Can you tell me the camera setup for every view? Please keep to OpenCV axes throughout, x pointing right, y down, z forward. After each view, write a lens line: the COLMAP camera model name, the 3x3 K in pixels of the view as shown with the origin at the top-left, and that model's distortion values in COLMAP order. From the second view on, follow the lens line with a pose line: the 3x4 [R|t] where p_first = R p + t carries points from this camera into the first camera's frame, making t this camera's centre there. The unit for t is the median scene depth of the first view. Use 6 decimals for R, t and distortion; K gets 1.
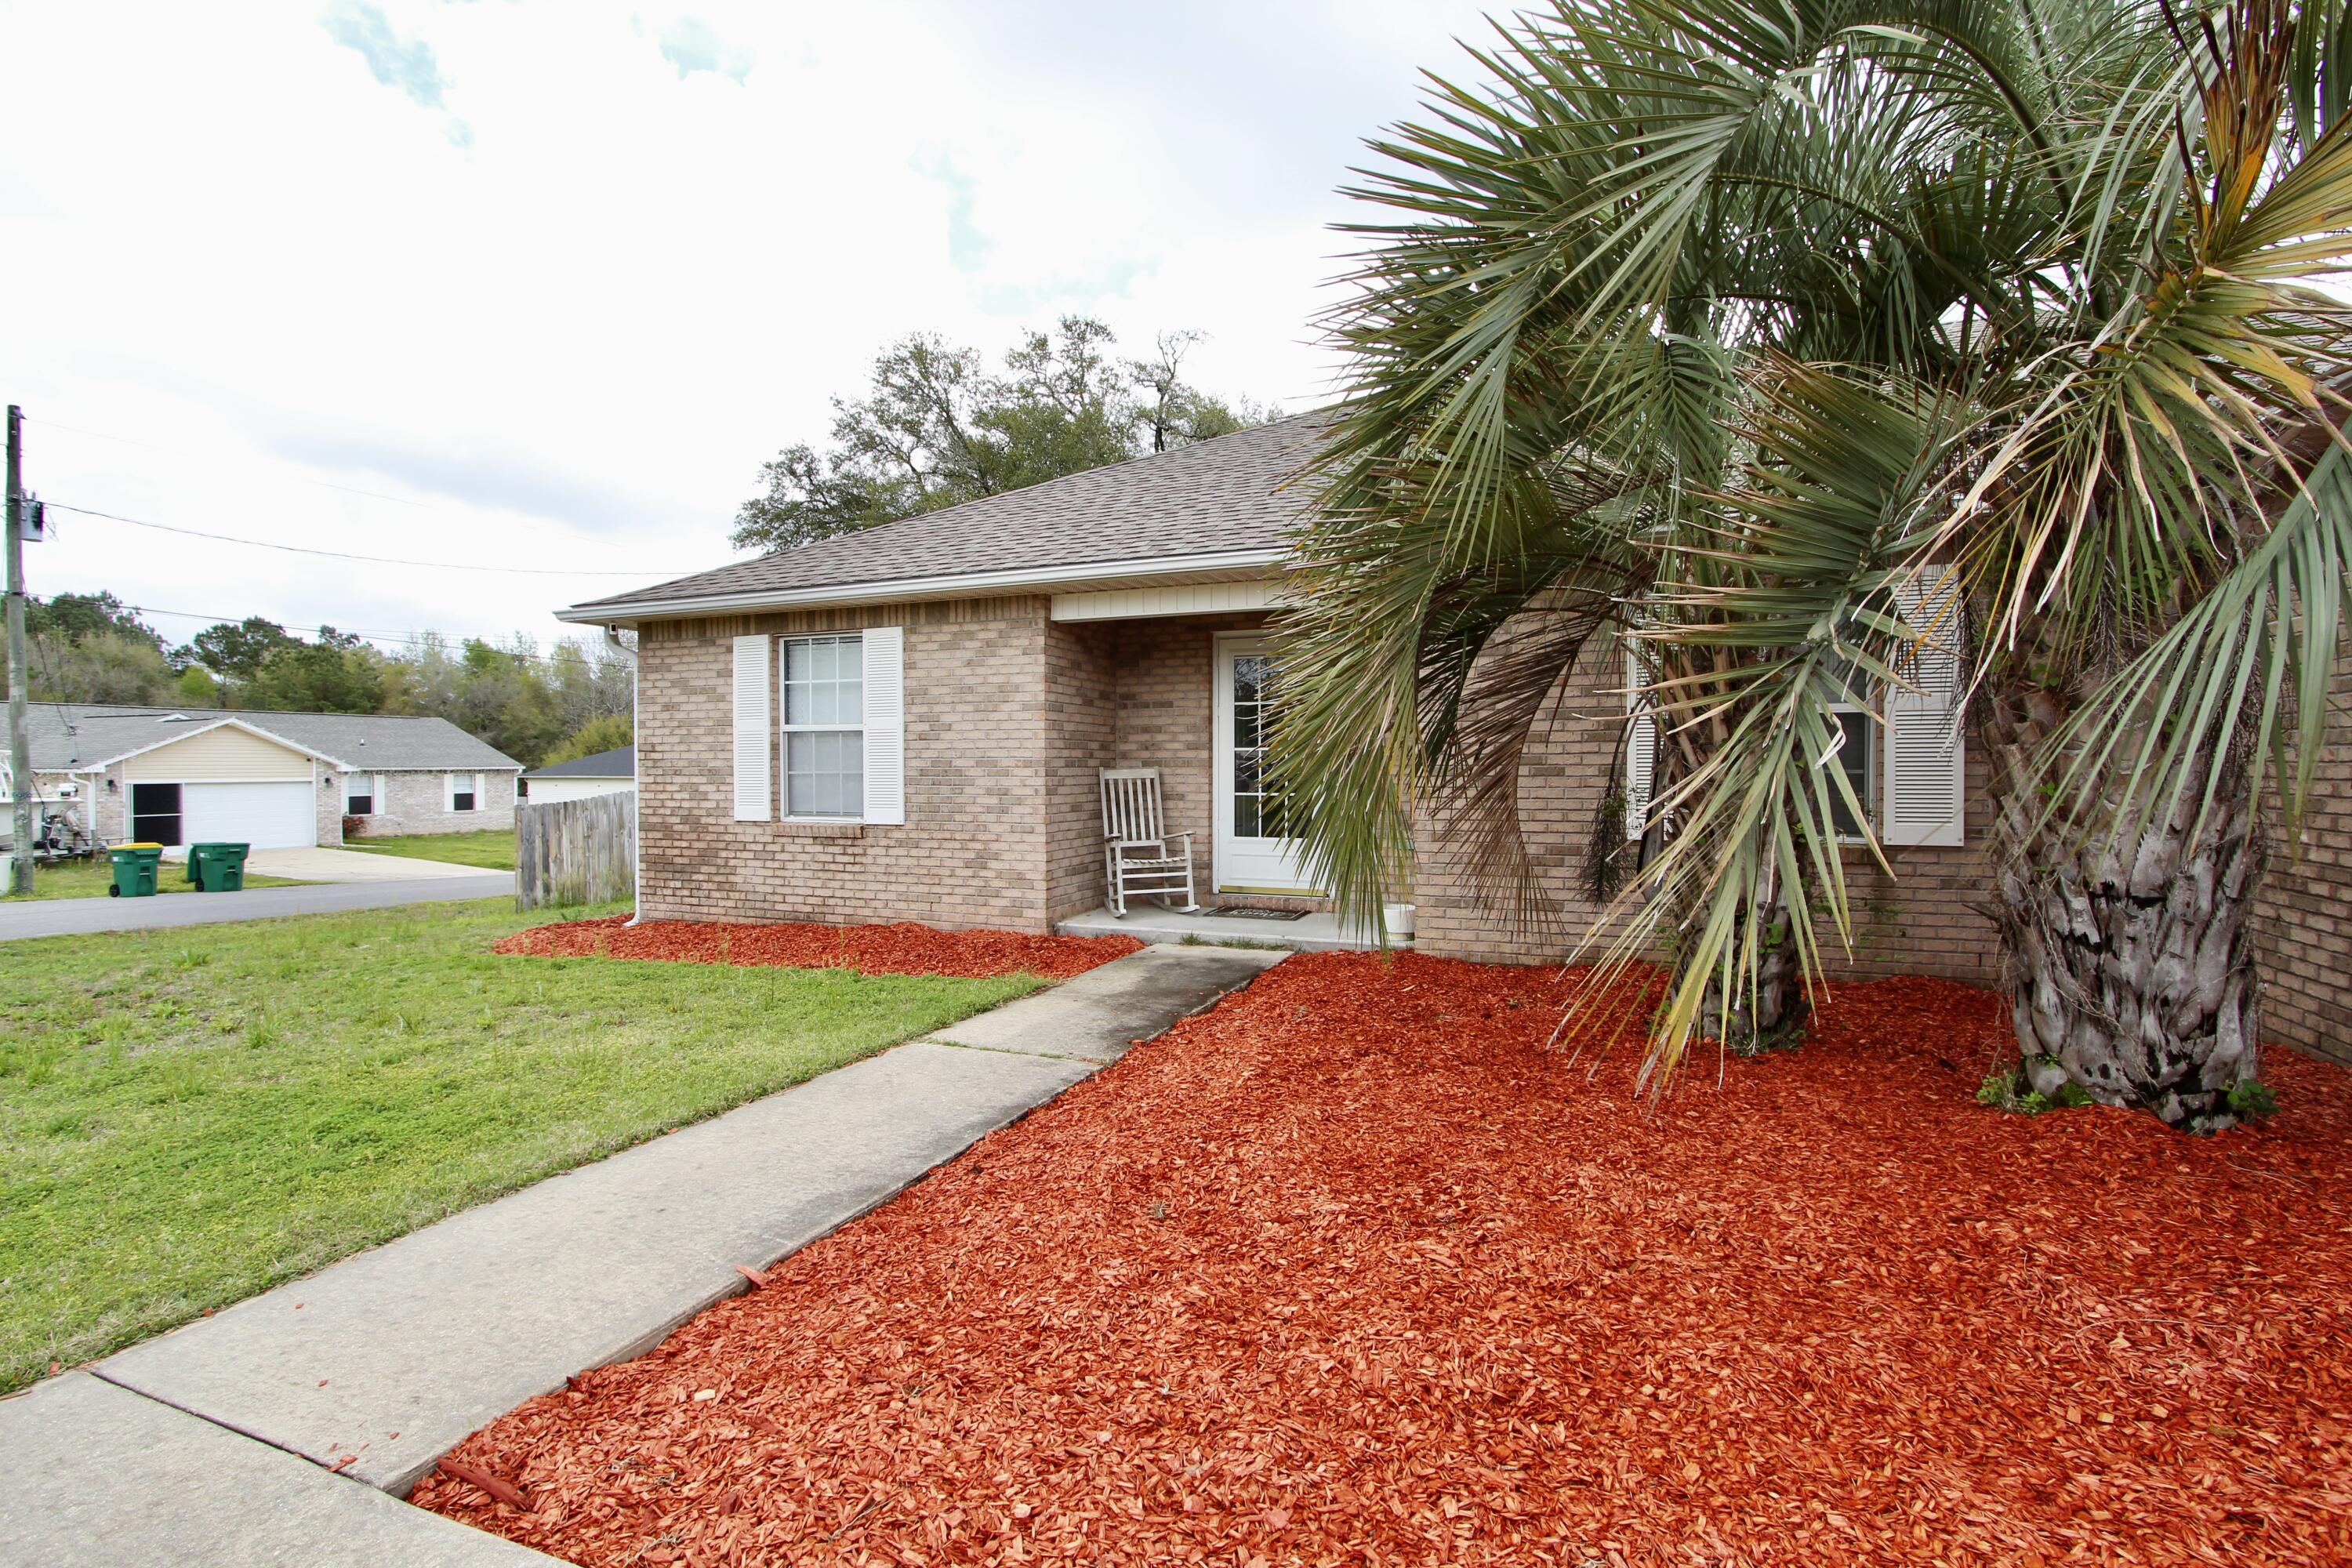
lens RADIAL K [[1088.0, 0, 1177.8], [0, 1088.0, 778.2], [0, 0, 1]] dist [-0.014596, 0.001026]
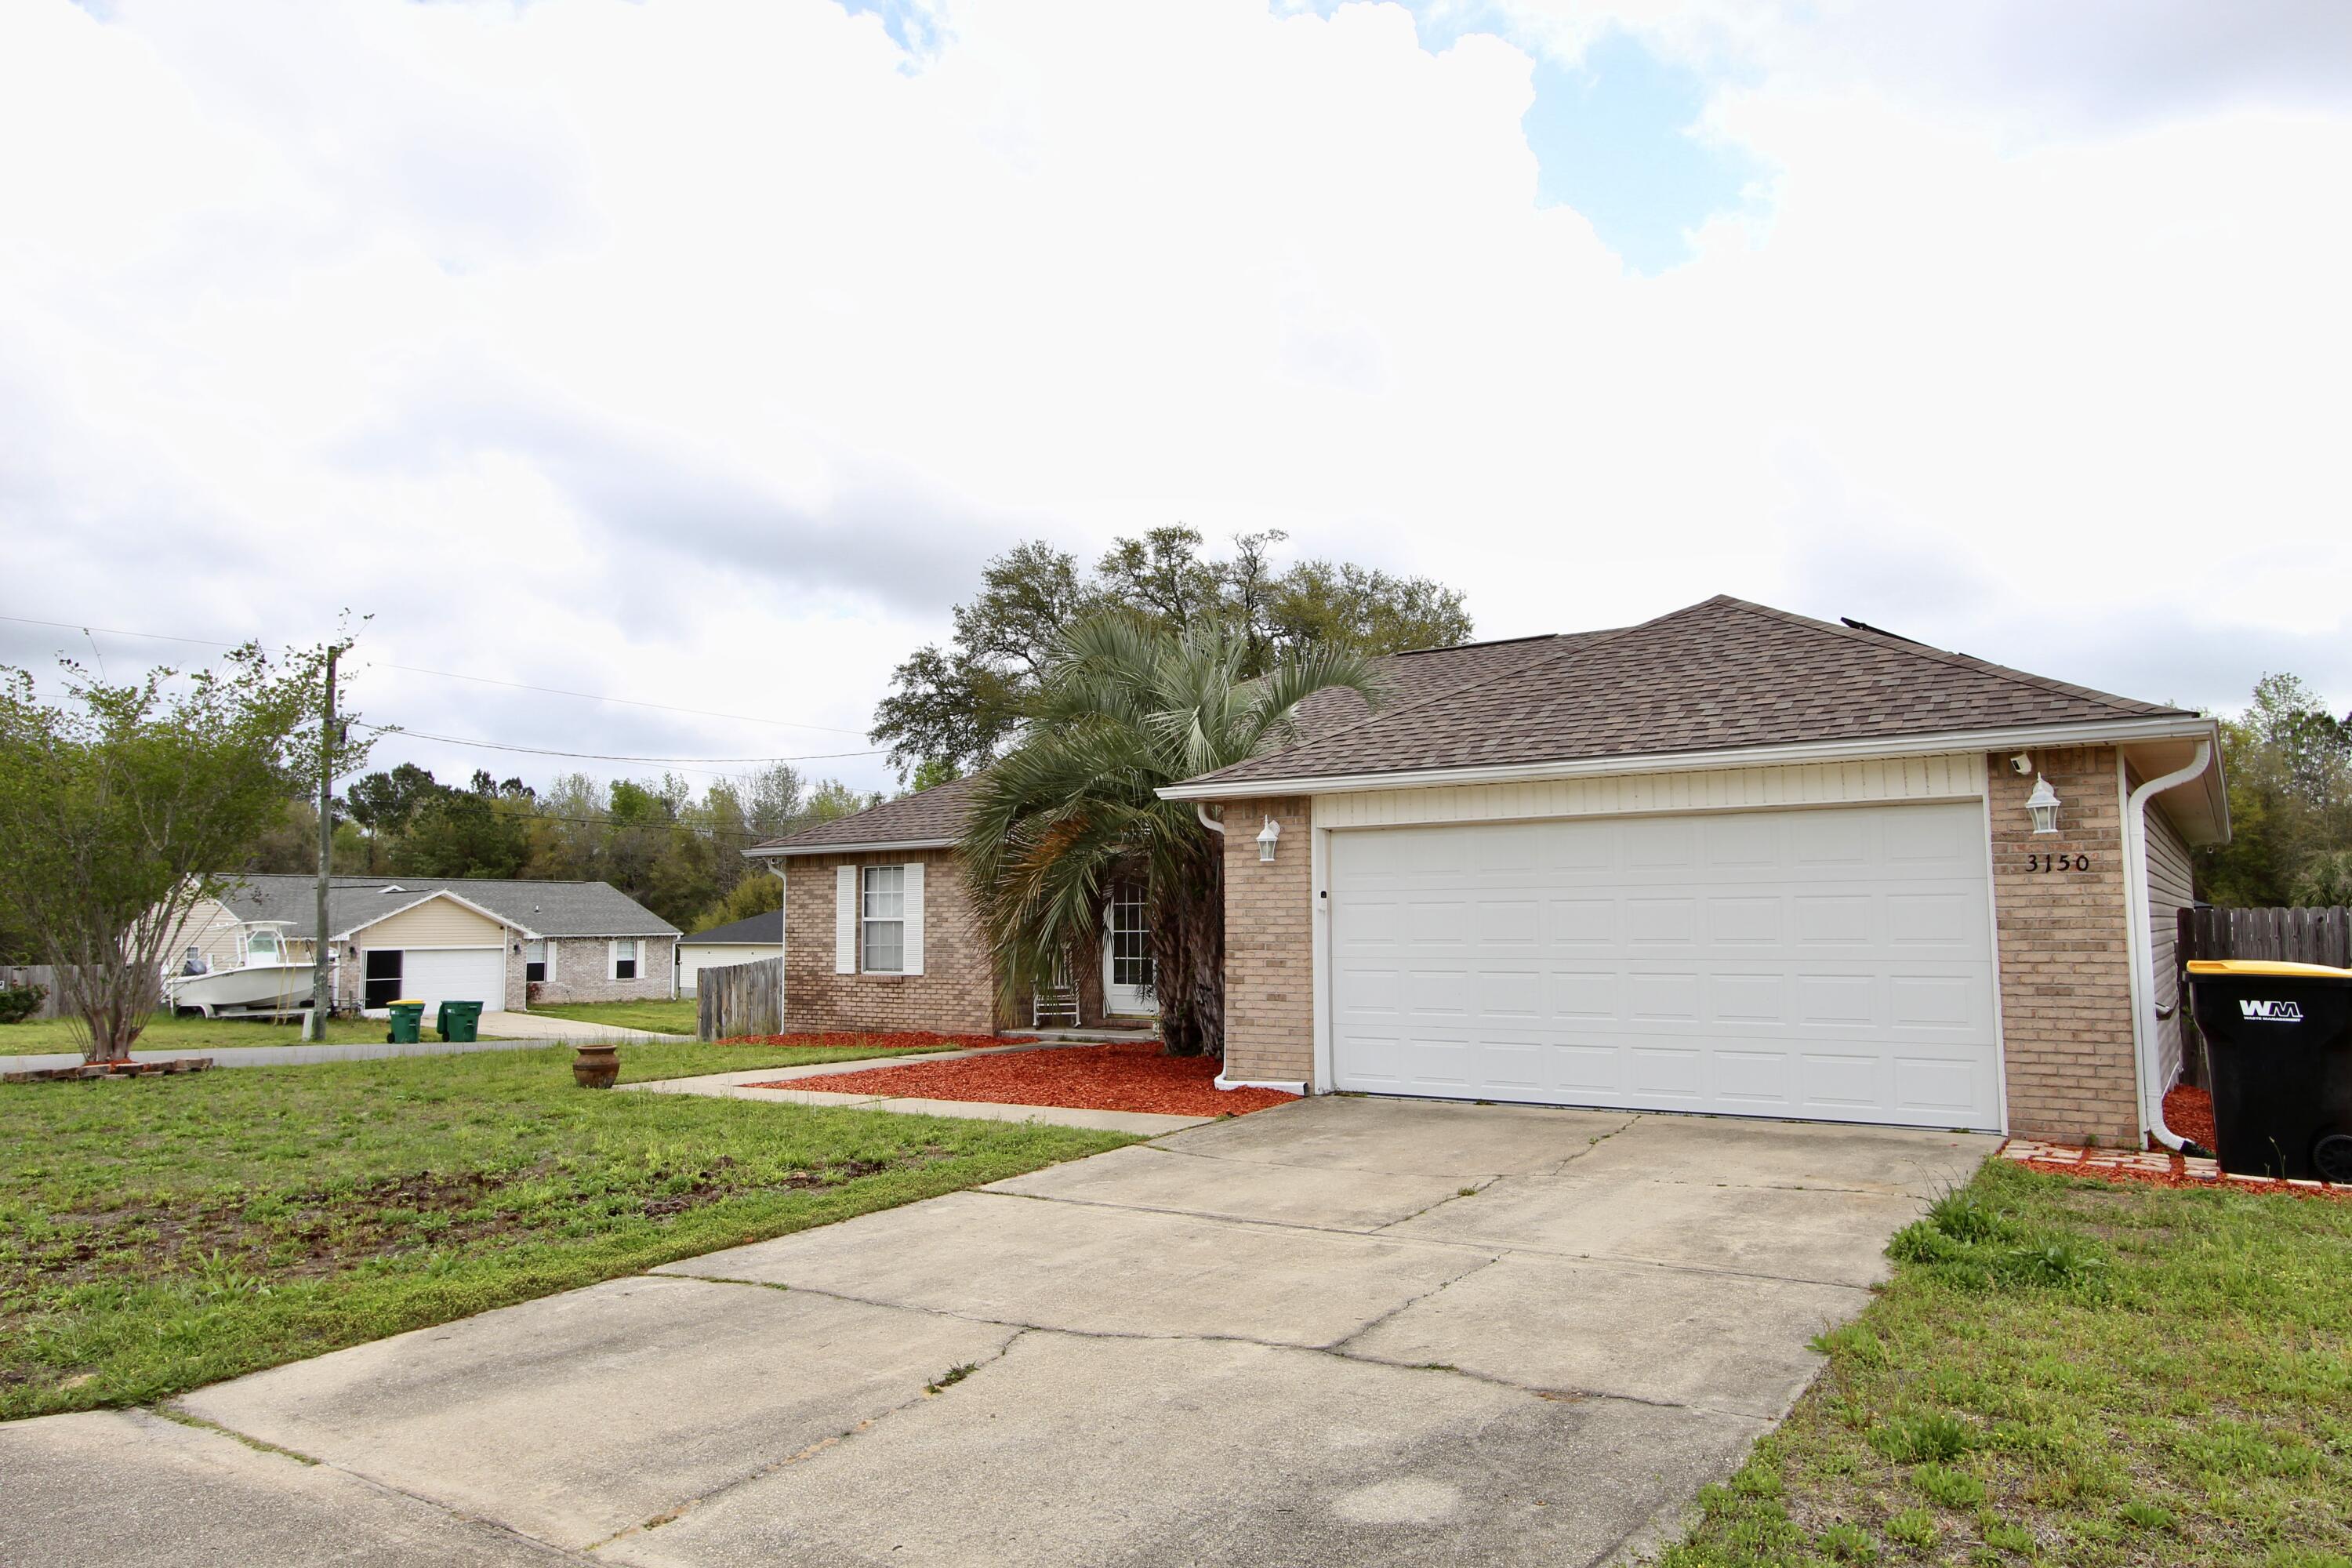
lens RADIAL K [[1548.5, 0, 1176.0], [0, 1548.5, 784.0], [0, 0, 1]] dist [-0.006814, 0.005996]
pose [[0.975311, -0.023533, -0.219577, 0.656398], [0.001063, 0.994794, -0.101896, -0.008821], [0.220832, 0.099147, 0.970259, -1.278081]]
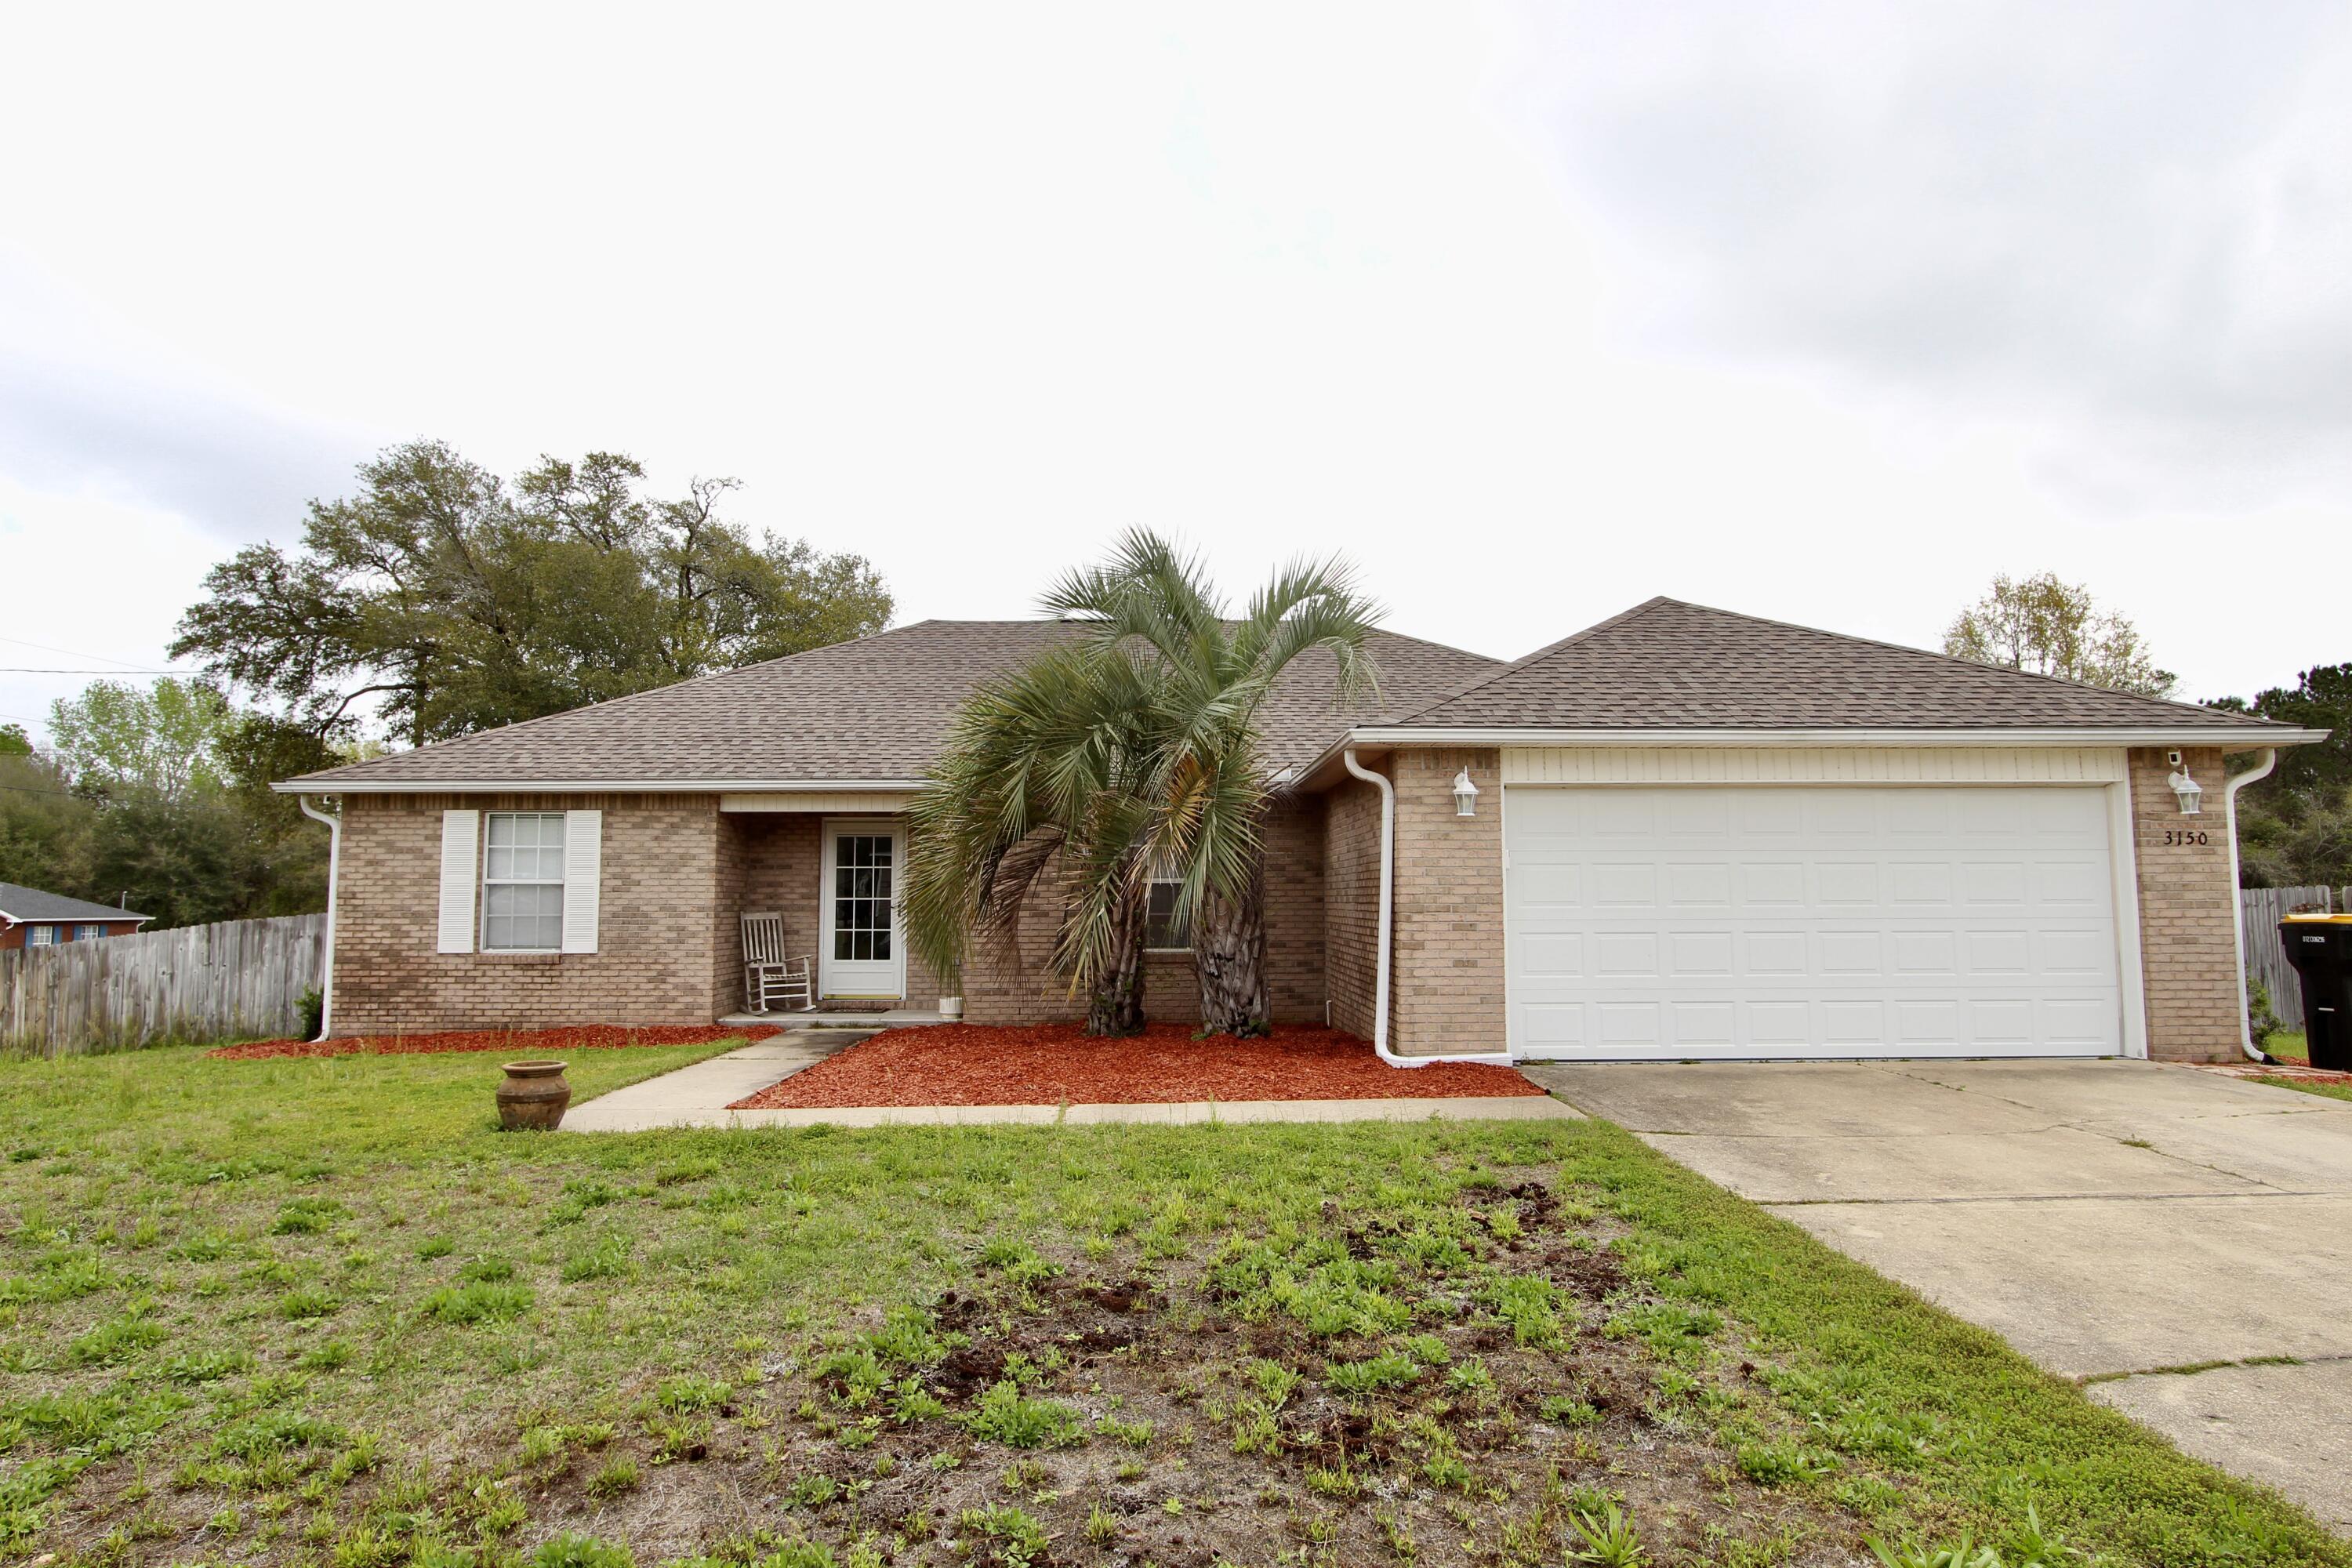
lens RADIAL K [[1405.6, 0, 1179.7], [0, 1405.6, 777.6], [0, 0, 1]] dist [-0.028300, 0.032627]
pose [[0.919850, 0.036123, 0.390605, -0.255378], [0.004167, 0.994795, -0.101812, 0.004522], [-0.392249, 0.095280, 0.914911, -0.874566]]
